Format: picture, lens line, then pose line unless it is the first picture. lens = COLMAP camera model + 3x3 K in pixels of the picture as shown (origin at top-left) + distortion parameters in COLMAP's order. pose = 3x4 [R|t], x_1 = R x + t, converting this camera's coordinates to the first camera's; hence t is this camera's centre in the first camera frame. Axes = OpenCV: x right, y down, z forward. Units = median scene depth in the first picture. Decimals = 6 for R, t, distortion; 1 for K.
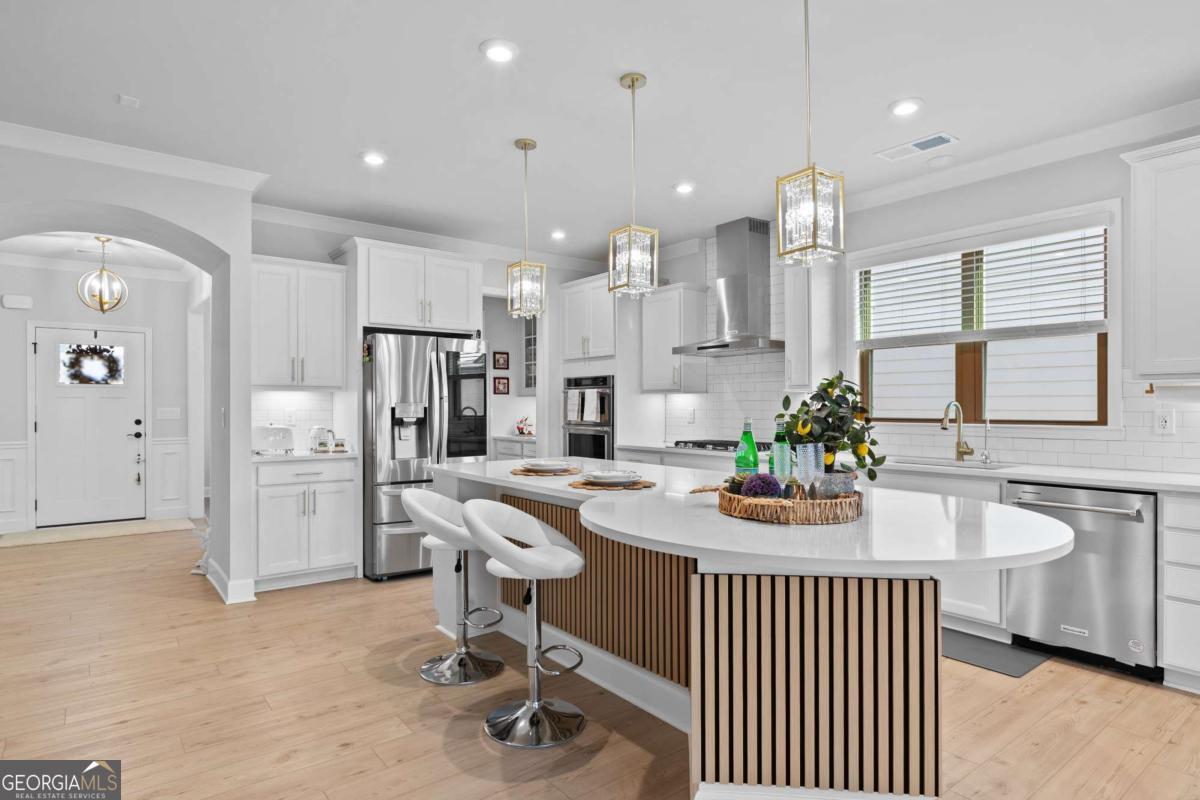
lens RADIAL K [[638.8, 0, 597.4], [0, 638.8, 404.0], [0, 0, 1]] dist [-0.002088, 0.001388]
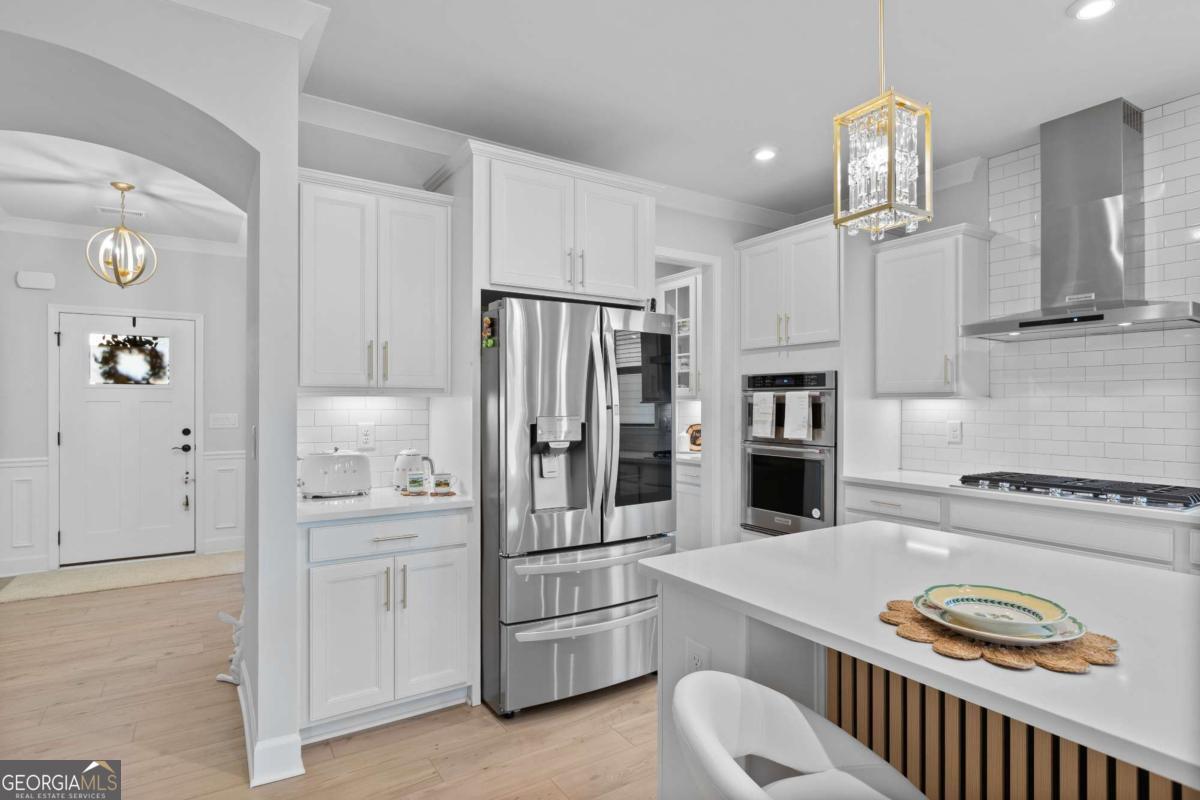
lens RADIAL K [[611.5, 0, 605.7], [0, 611.5, 402.1], [0, 0, 1]] dist [-0.001541, -0.000768]
pose [[0.996315, 0.001898, -0.085747, -0.186532], [-0.001978, 0.999998, -0.000846, -0.013331], [0.085745, 0.001013, 0.996317, 0.404114]]
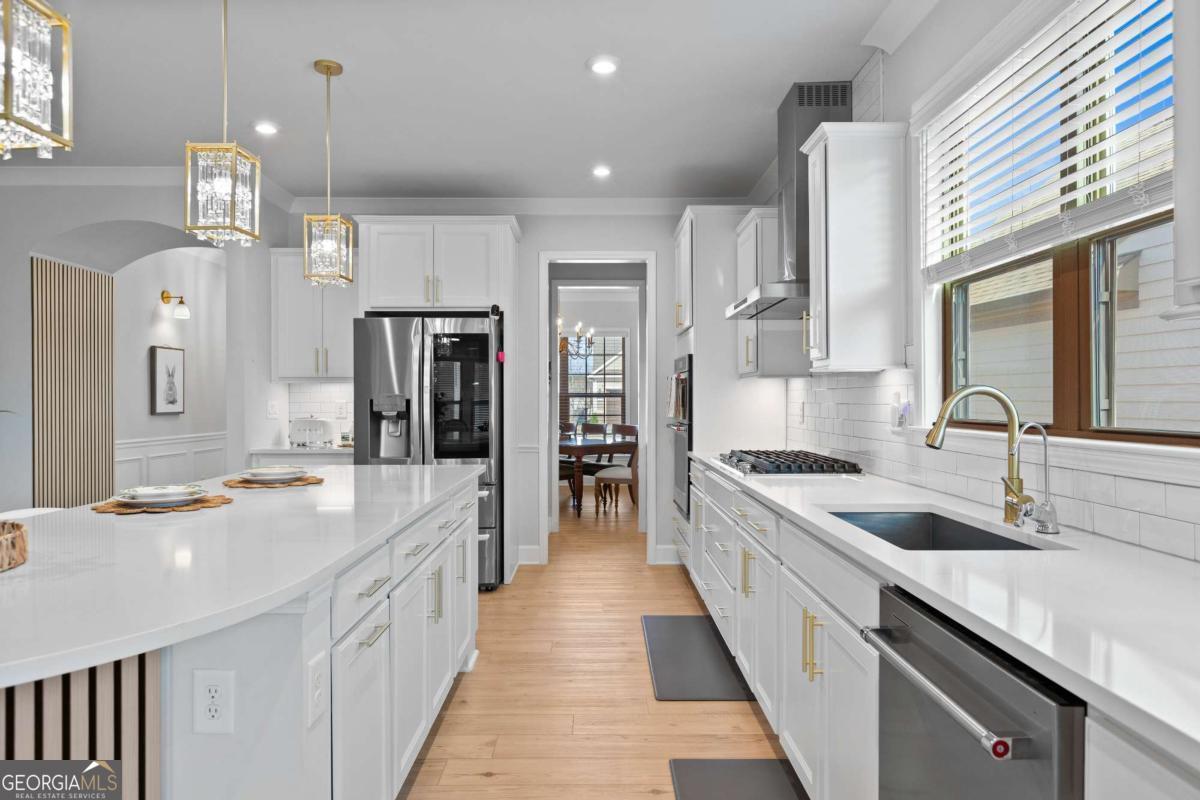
lens RADIAL K [[751.9, 0, 593.6], [0, 751.9, 405.9], [0, 0, 1]] dist [0.031637, -0.000239]
pose [[0.767764, 0.003675, -0.640722, 0.548454], [0.006717, 0.999882, 0.013785, 0.001260], [0.640698, -0.014887, 0.767649, 0.347084]]
